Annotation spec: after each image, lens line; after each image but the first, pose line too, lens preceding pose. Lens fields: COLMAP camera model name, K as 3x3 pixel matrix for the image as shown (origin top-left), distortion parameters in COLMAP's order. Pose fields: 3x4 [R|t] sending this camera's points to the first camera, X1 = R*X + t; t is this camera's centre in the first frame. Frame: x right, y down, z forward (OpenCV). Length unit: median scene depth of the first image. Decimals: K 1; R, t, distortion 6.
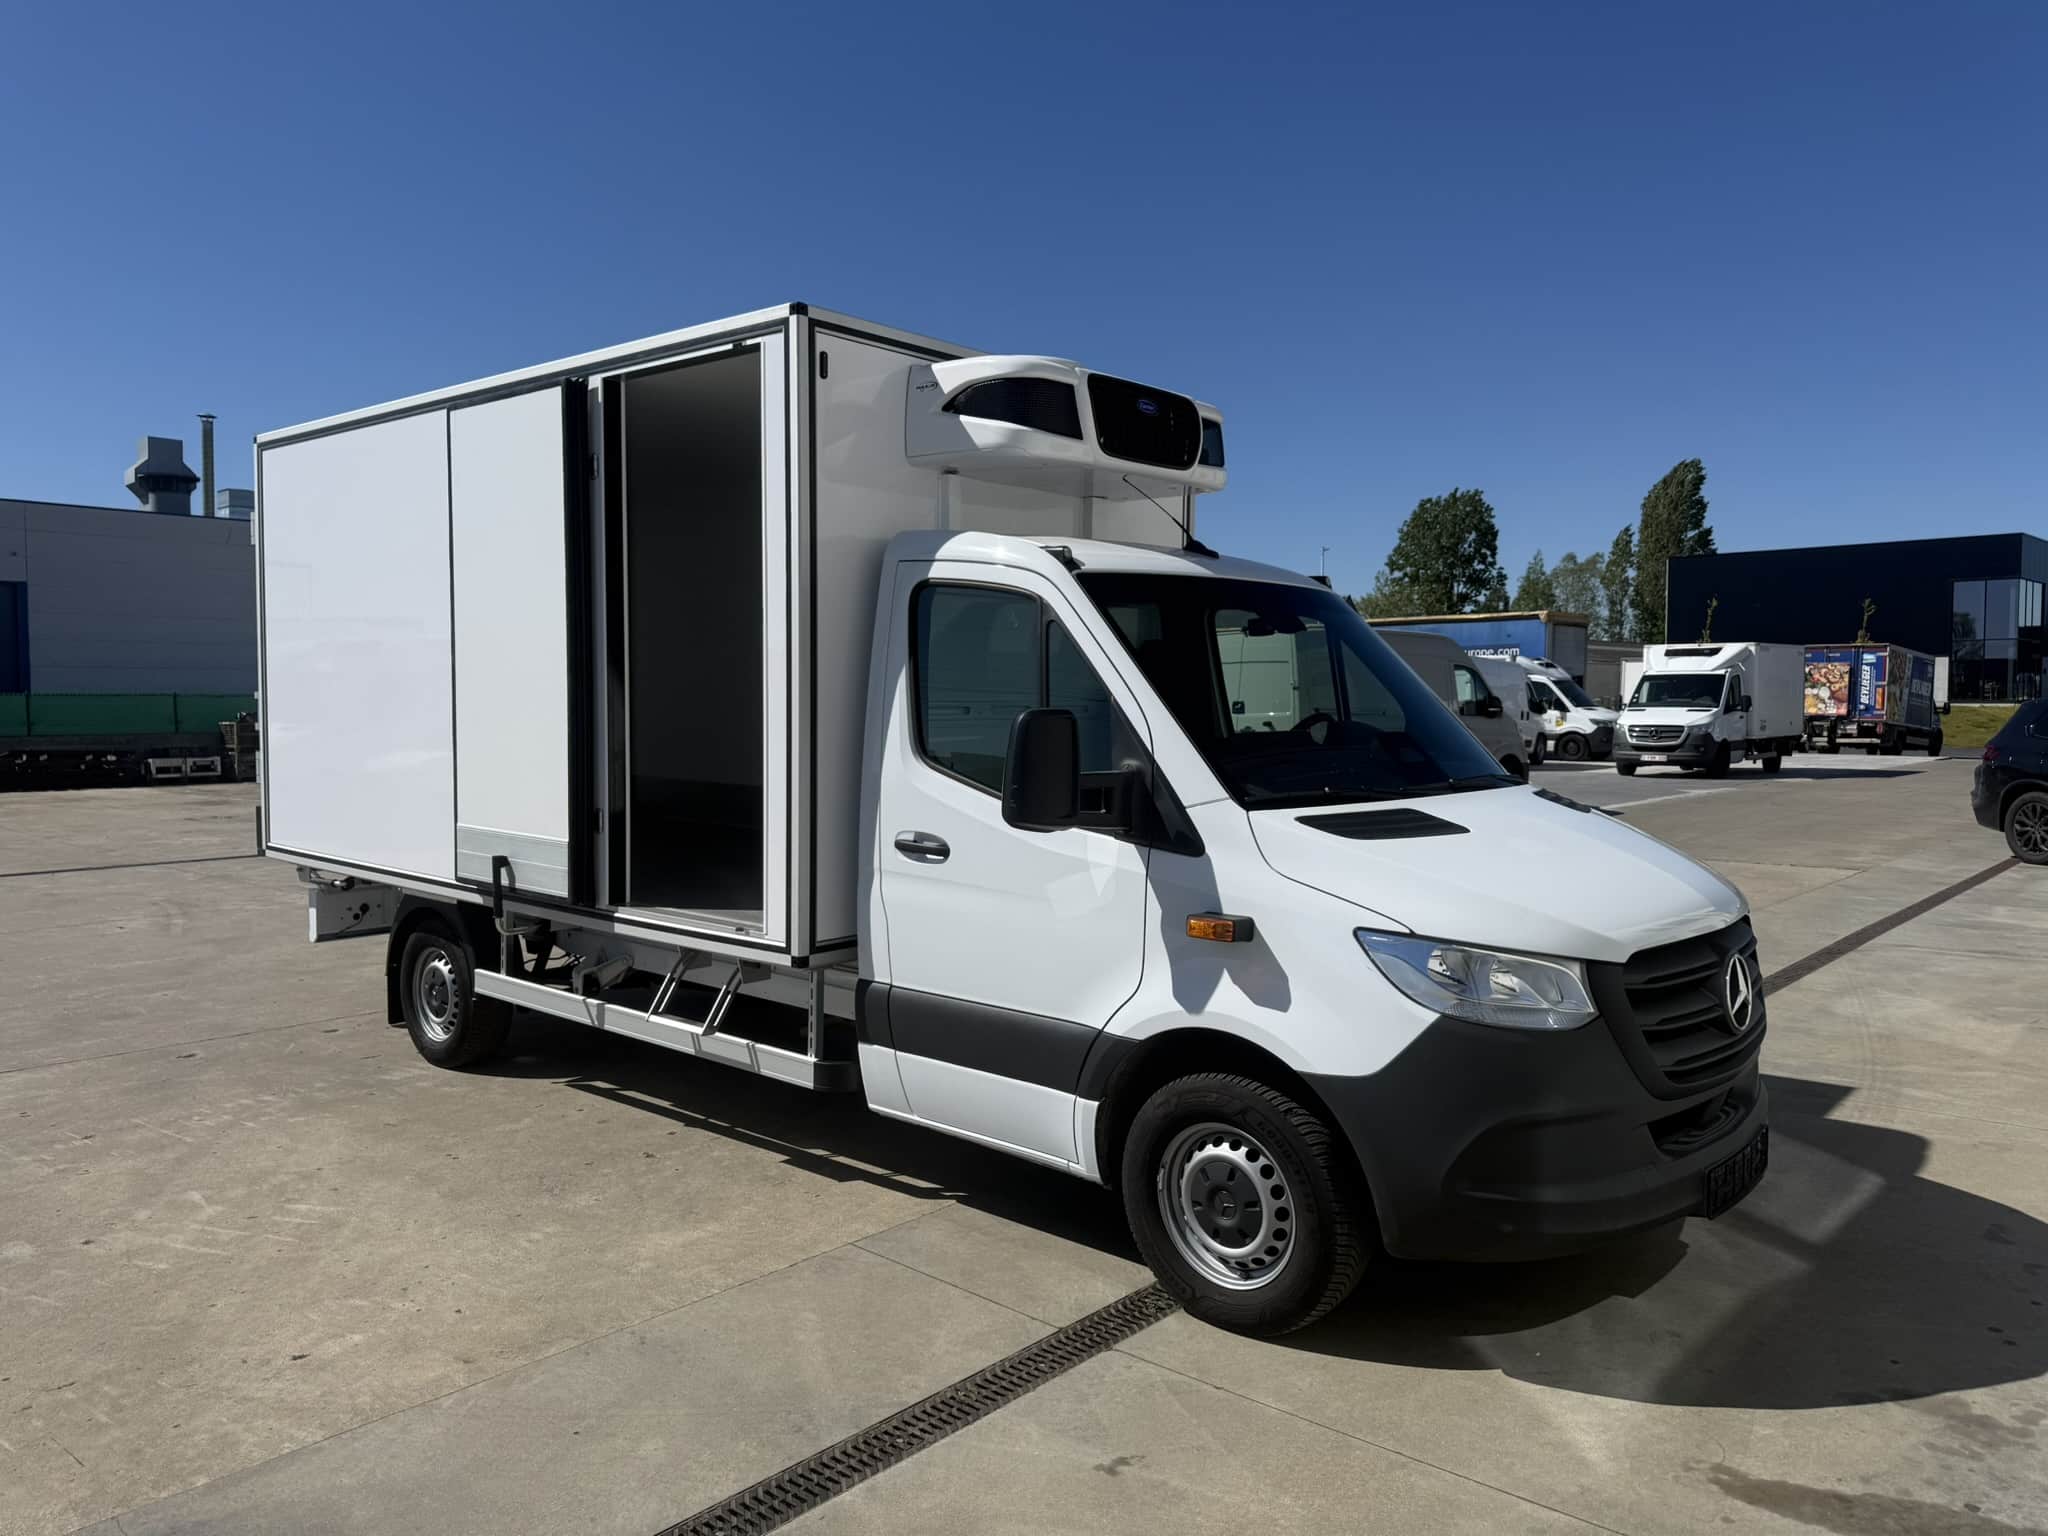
lens RADIAL K [[1464.1, 0, 1033.5], [0, 1464.1, 775.9], [0, 0, 1]] dist [0.112756, -0.188793]
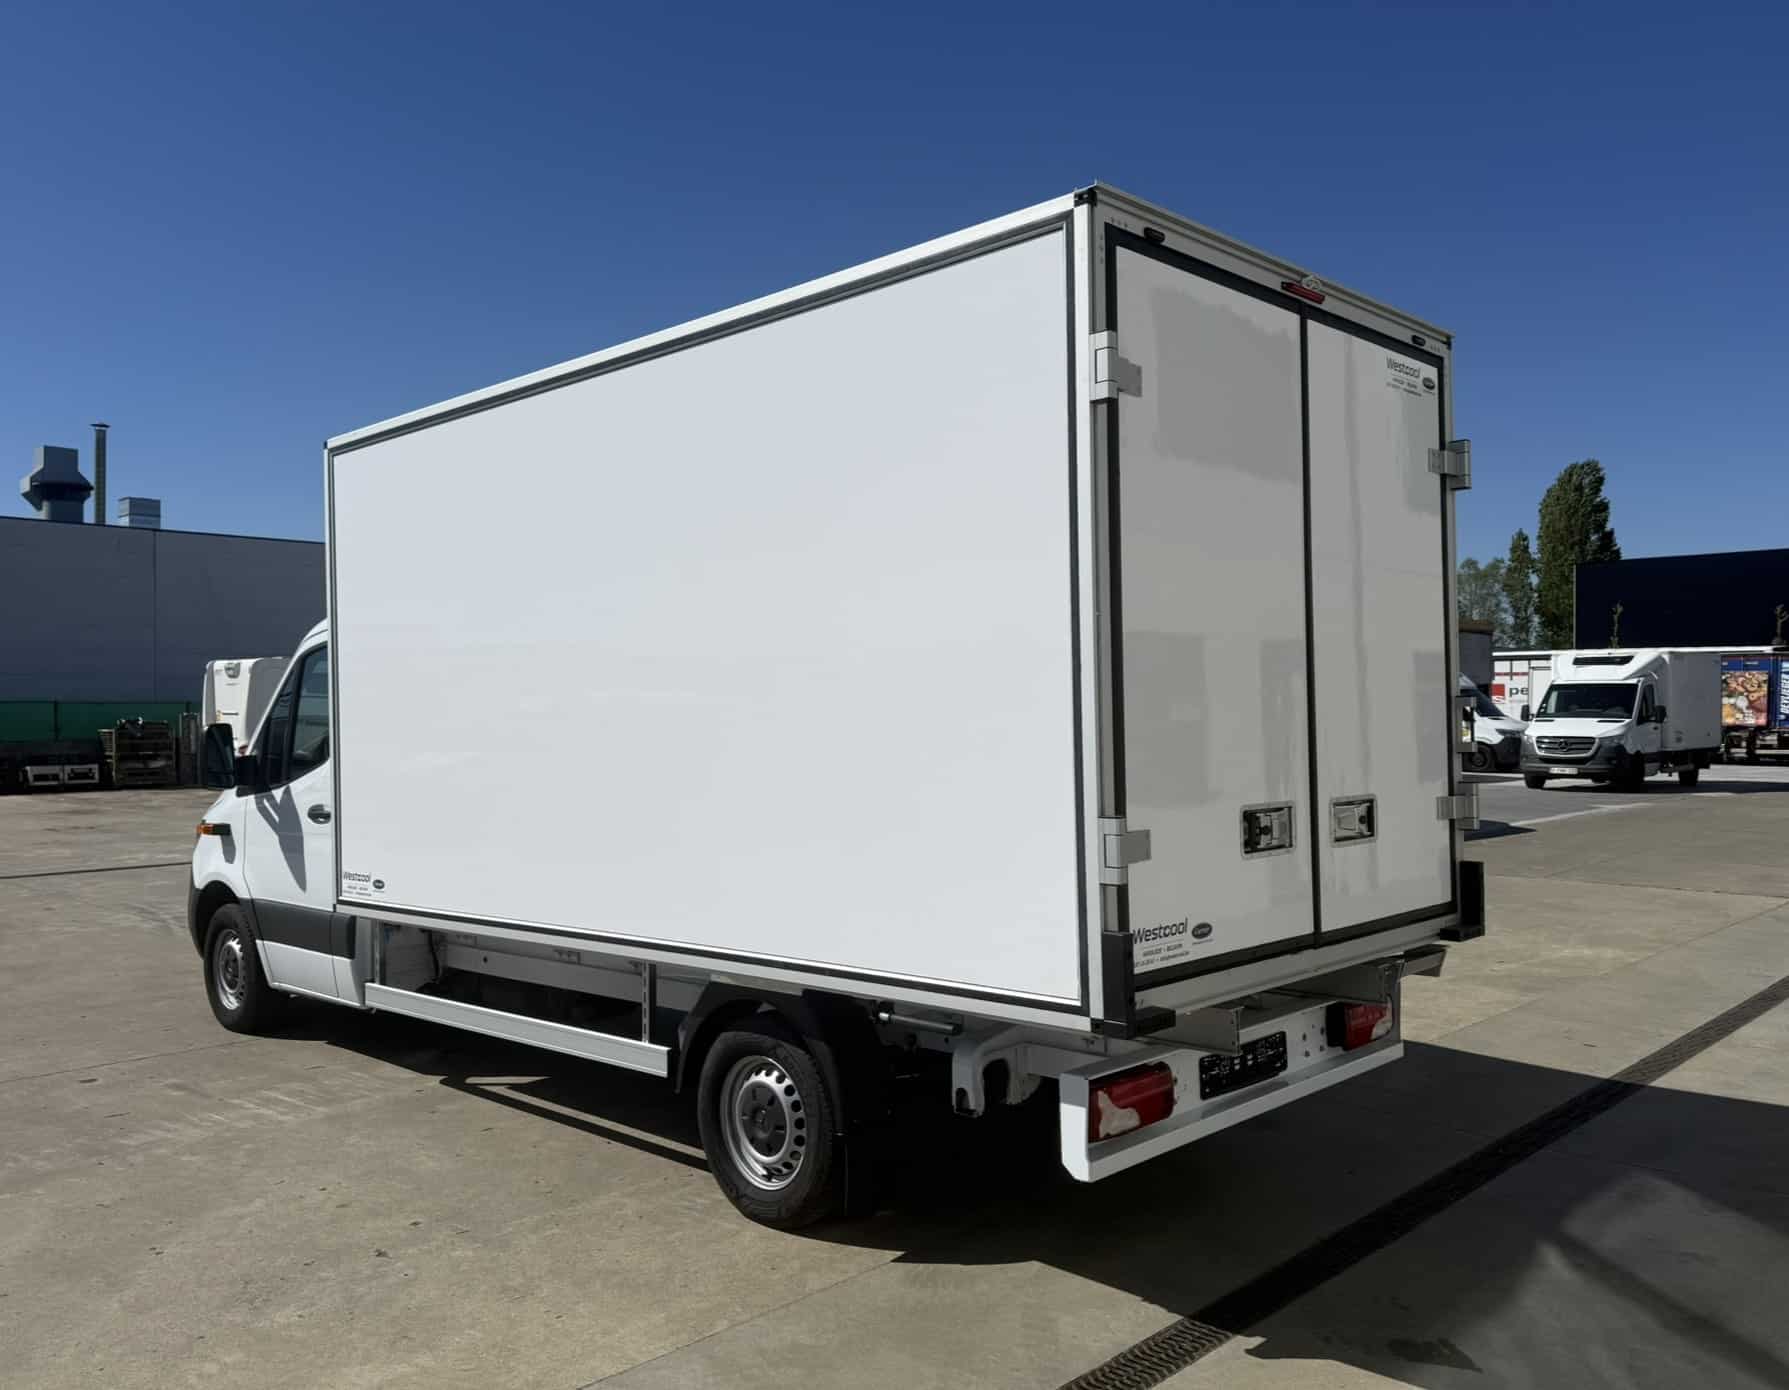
lens RADIAL K [[1461.2, 0, 884.7], [0, 1461.2, 716.7], [0, 0, 1]] dist [0.064045, -0.086836]
pose [[0.999355, 0.002151, -0.035835, 0.015258], [-0.003690, 0.999071, -0.042937, -0.004612], [0.035710, 0.043042, 0.998435, 0.035230]]
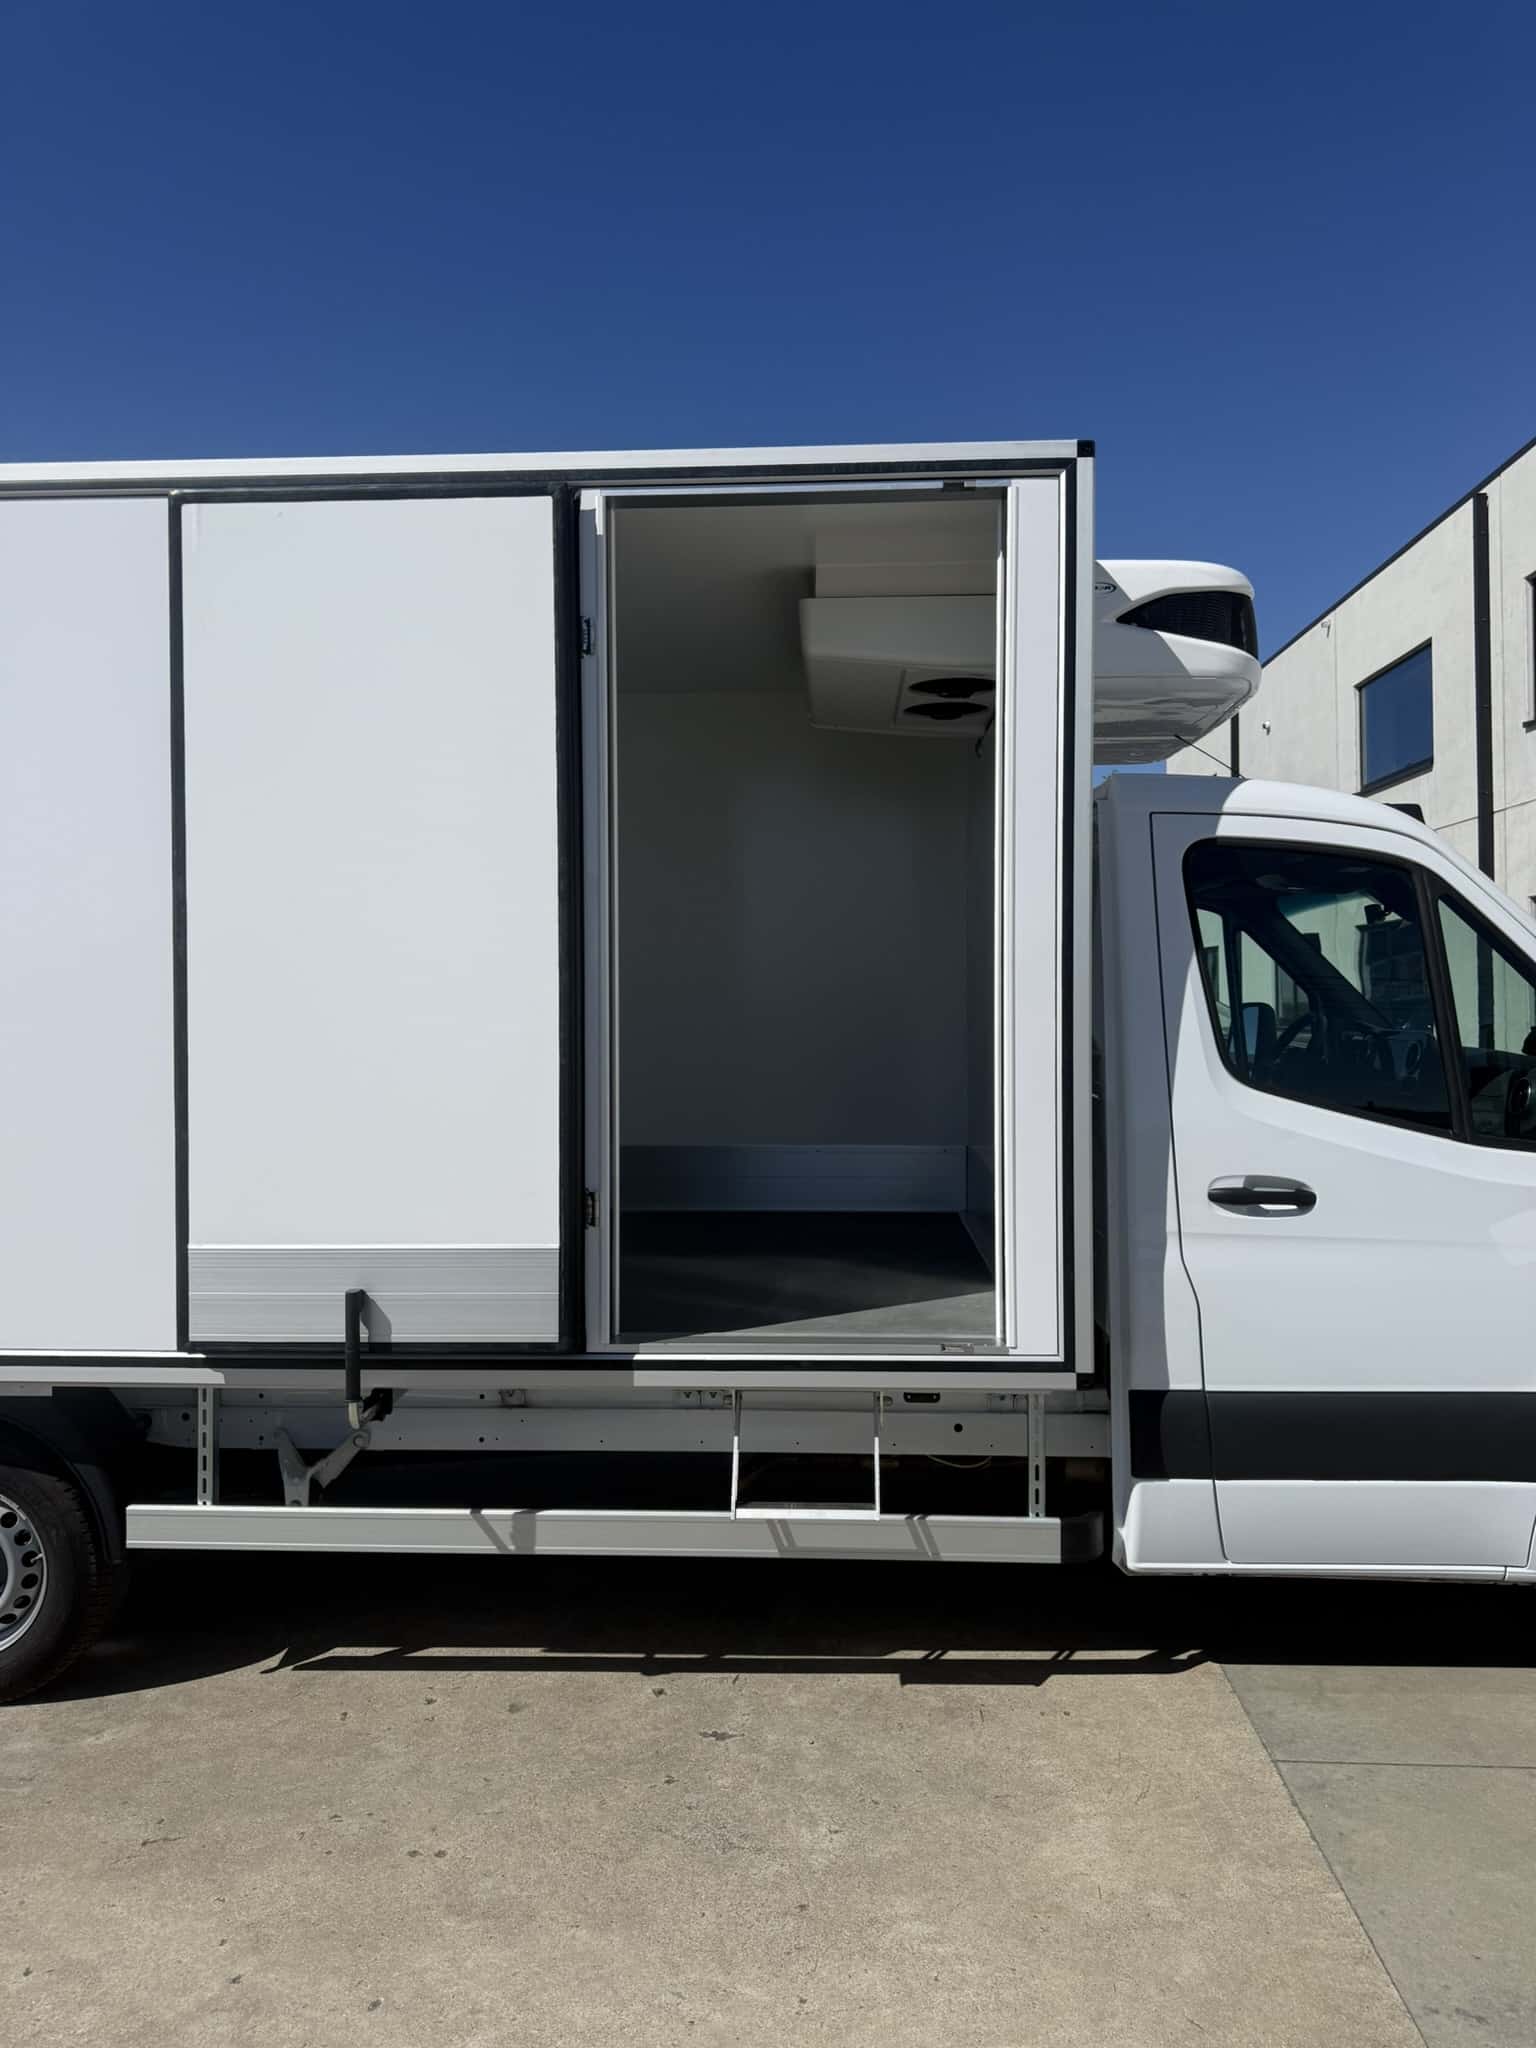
lens RADIAL K [[1465.9, 0, 768.0], [0, 1465.9, 1024.0], [0, 0, 1]] dist [0.003714, 0.003031]
pose [[0.780871, -0.023283, 0.624258, -0.152566], [0.052754, 0.998193, -0.028759, -0.006242], [-0.622461, 0.055389, 0.780689, 0.118899]]
